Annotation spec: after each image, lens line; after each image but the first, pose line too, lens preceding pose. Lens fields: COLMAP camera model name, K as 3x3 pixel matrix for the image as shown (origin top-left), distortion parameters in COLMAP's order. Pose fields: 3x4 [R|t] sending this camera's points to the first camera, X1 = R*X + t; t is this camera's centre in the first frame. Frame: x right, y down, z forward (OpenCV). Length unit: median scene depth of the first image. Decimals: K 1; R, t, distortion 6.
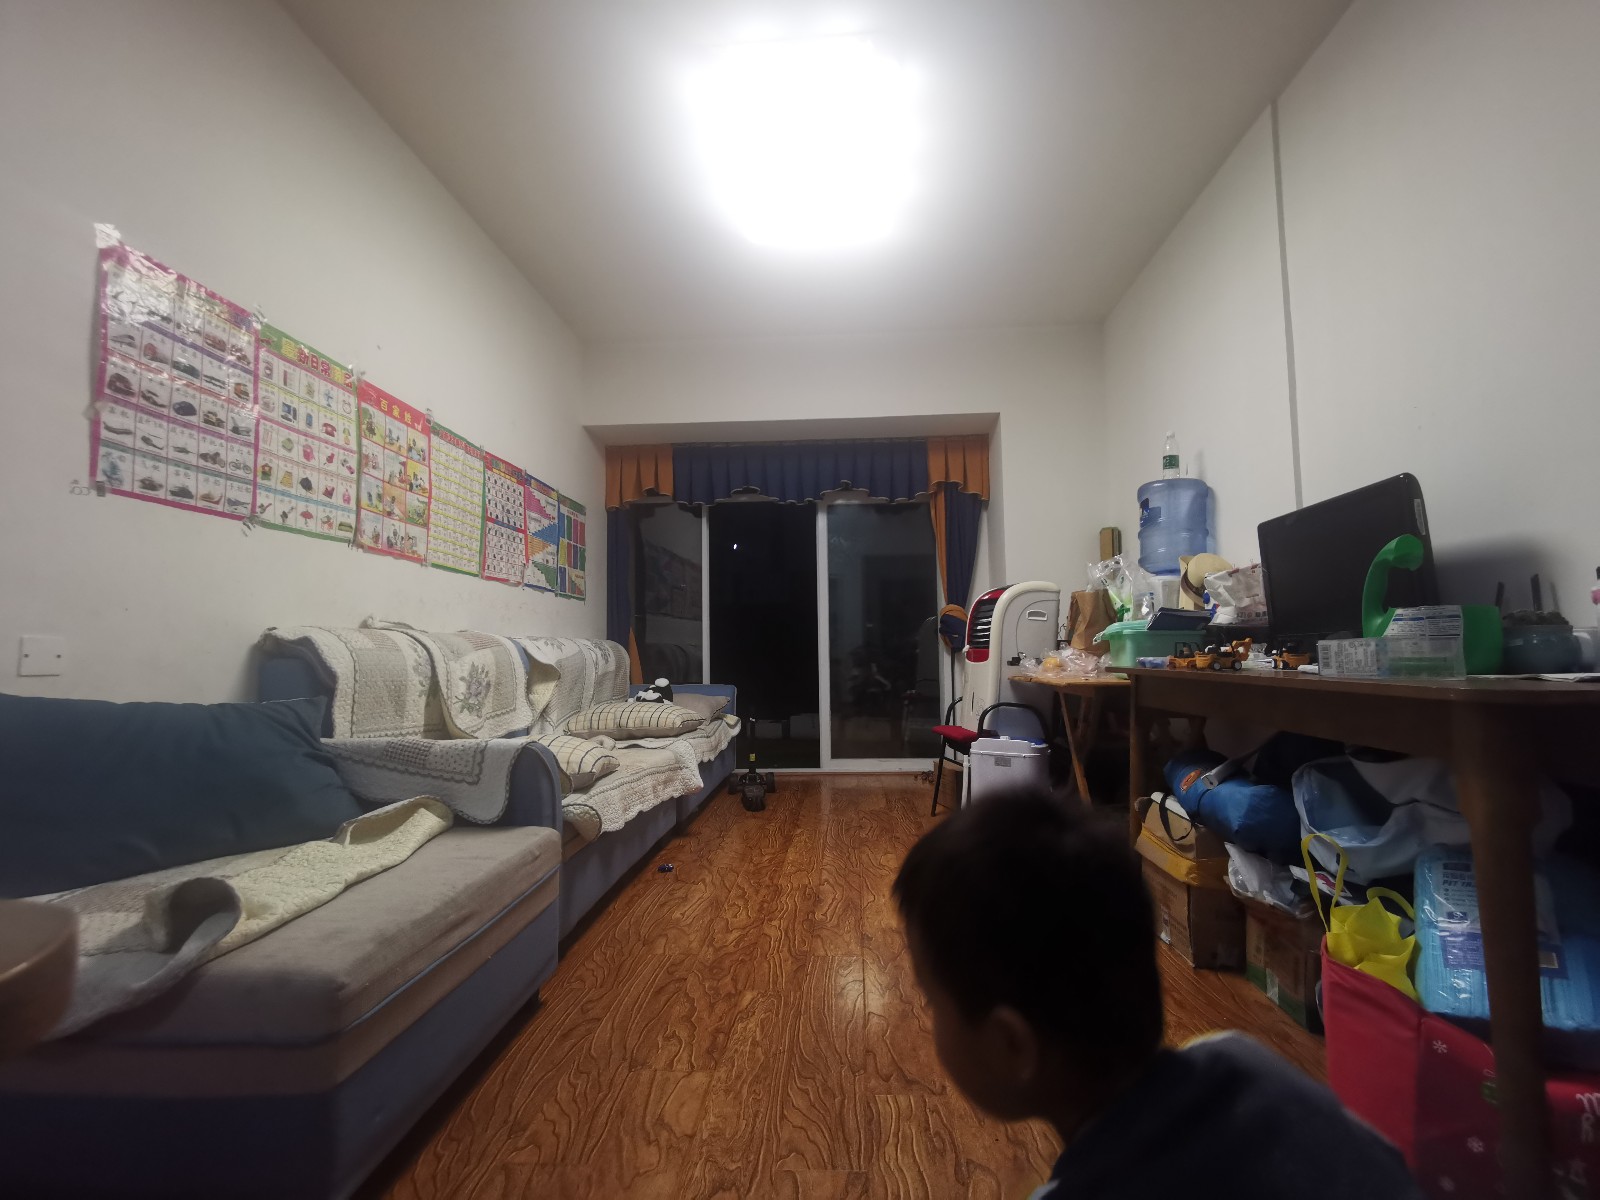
lens RADIAL K [[737.0, 0, 807.4], [0, 737.0, 605.9], [0, 0, 1]] dist [-0.009420, 0.014294]
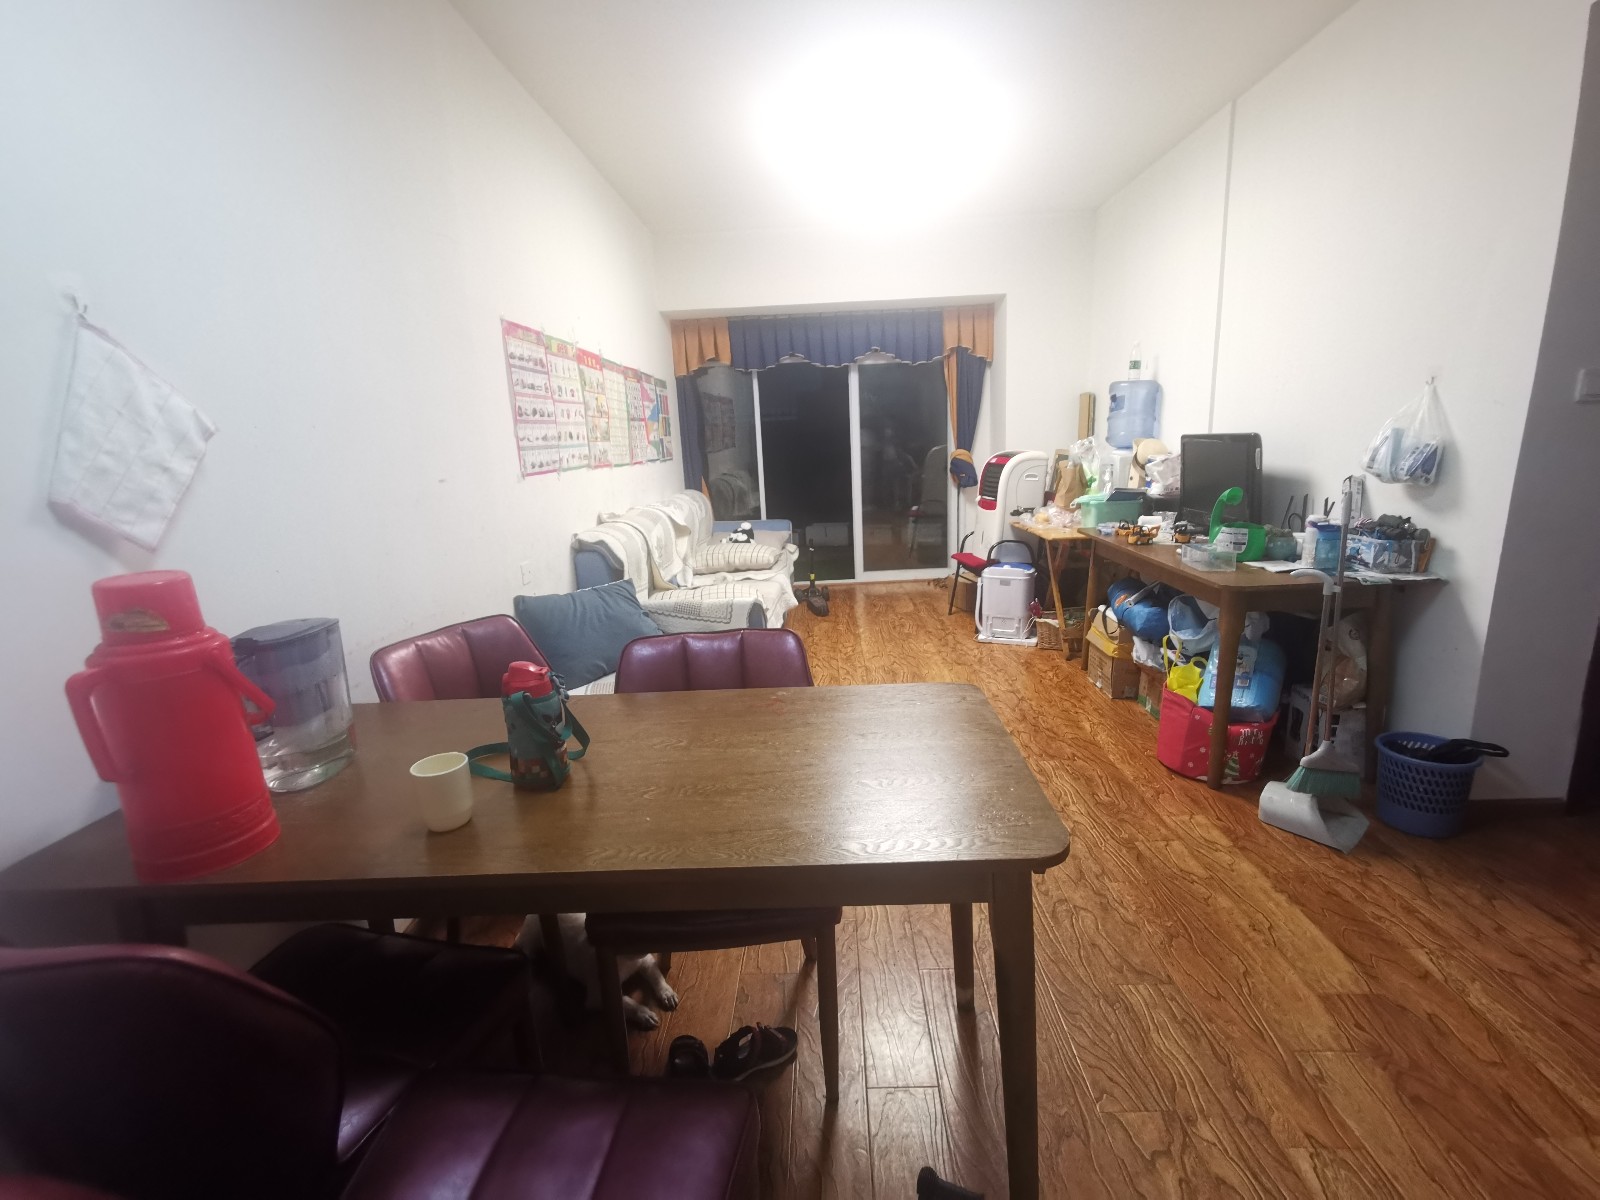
lens RADIAL K [[737.0, 0, 807.1], [0, 737.0, 607.2], [0, 0, 1]] dist [-0.009420, 0.014294]
pose [[0.998517, -0.042309, 0.034267, -0.262292], [0.030551, 0.956362, 0.290584, -0.258770], [-0.045066, -0.289106, 0.956236, -0.595743]]
